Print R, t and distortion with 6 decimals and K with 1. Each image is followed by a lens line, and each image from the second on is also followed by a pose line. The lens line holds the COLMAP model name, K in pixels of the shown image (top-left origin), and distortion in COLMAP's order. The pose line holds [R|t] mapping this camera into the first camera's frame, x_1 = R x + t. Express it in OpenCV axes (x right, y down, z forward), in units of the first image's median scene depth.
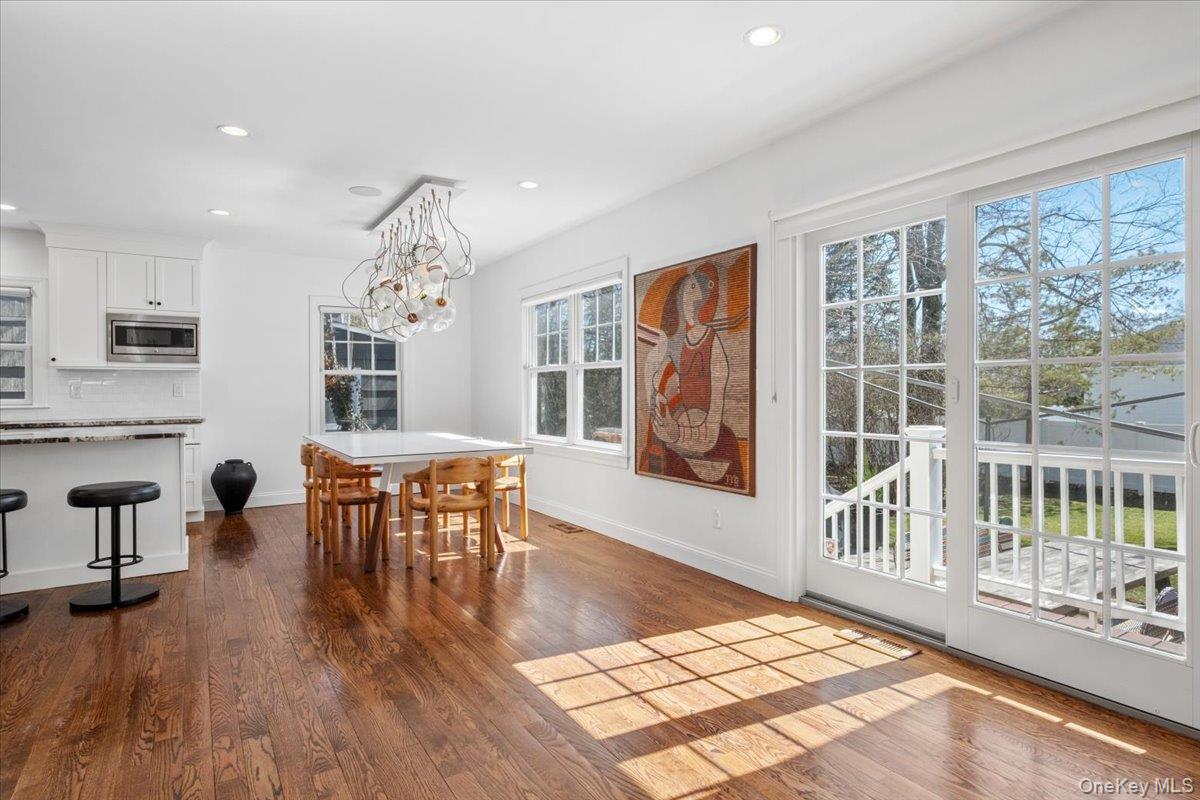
lens RADIAL K [[651.1, 0, 602.0], [0, 651.1, 387.9], [0, 0, 1]] dist [-0.002335, -0.000288]
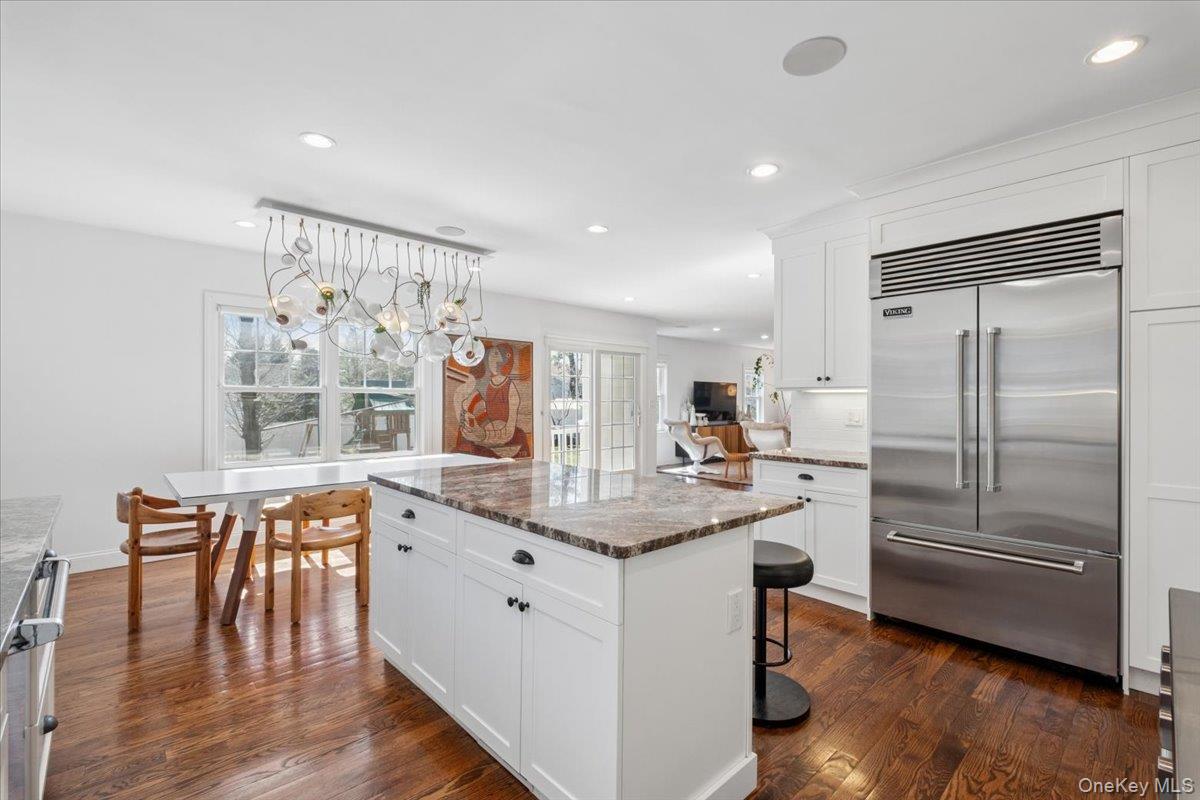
lens RADIAL K [[529.0, 0, 610.7], [0, 529.0, 399.0], [0, 0, 1]] dist [-0.001904, -0.000566]
pose [[-0.209632, 0.005690, 0.977764, -1.343837], [-0.005557, 0.999960, -0.007010, -0.018949], [-0.977765, -0.006903, -0.209592, 0.972217]]
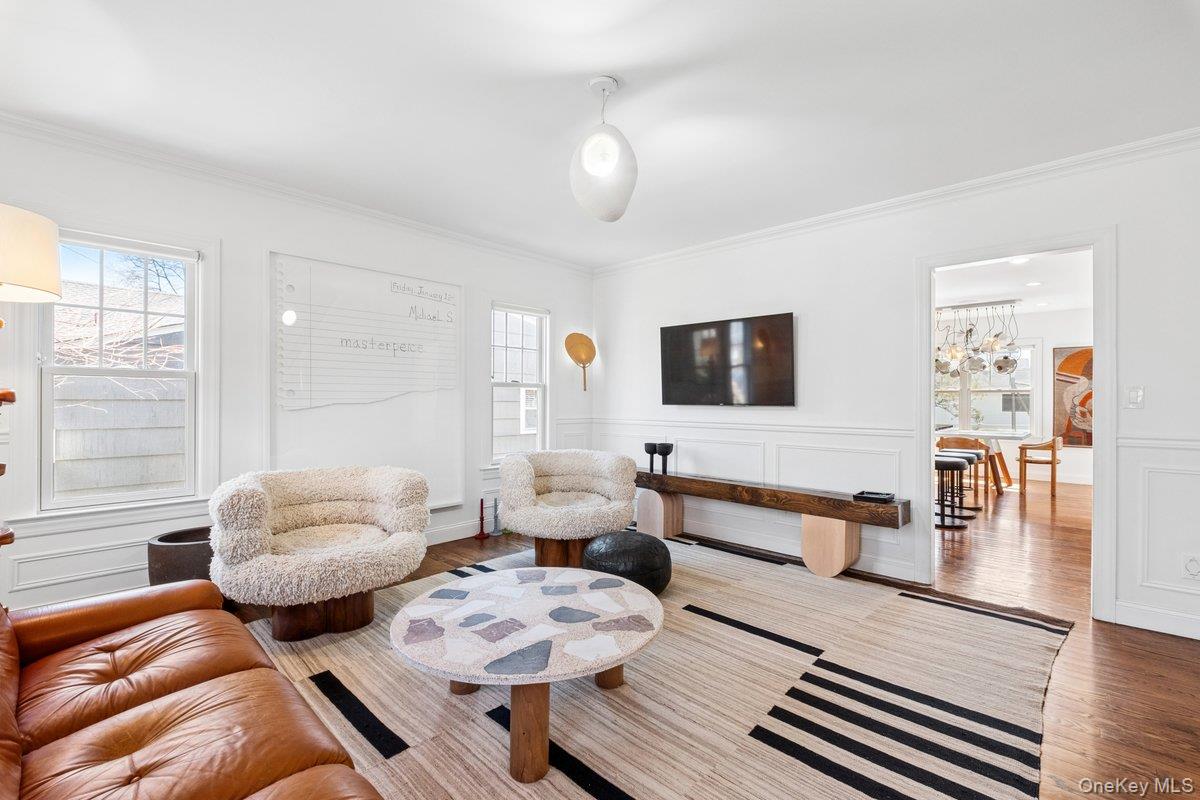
lens RADIAL K [[529.0, 0, 610.7], [0, 529.0, 399.0], [0, 0, 1]] dist [-0.001904, -0.000566]
pose [[0.967376, 0.008213, 0.253211, -1.885998], [-0.008790, 0.999961, 0.001150, -0.004287], [-0.253192, -0.003338, 0.967410, -0.274006]]
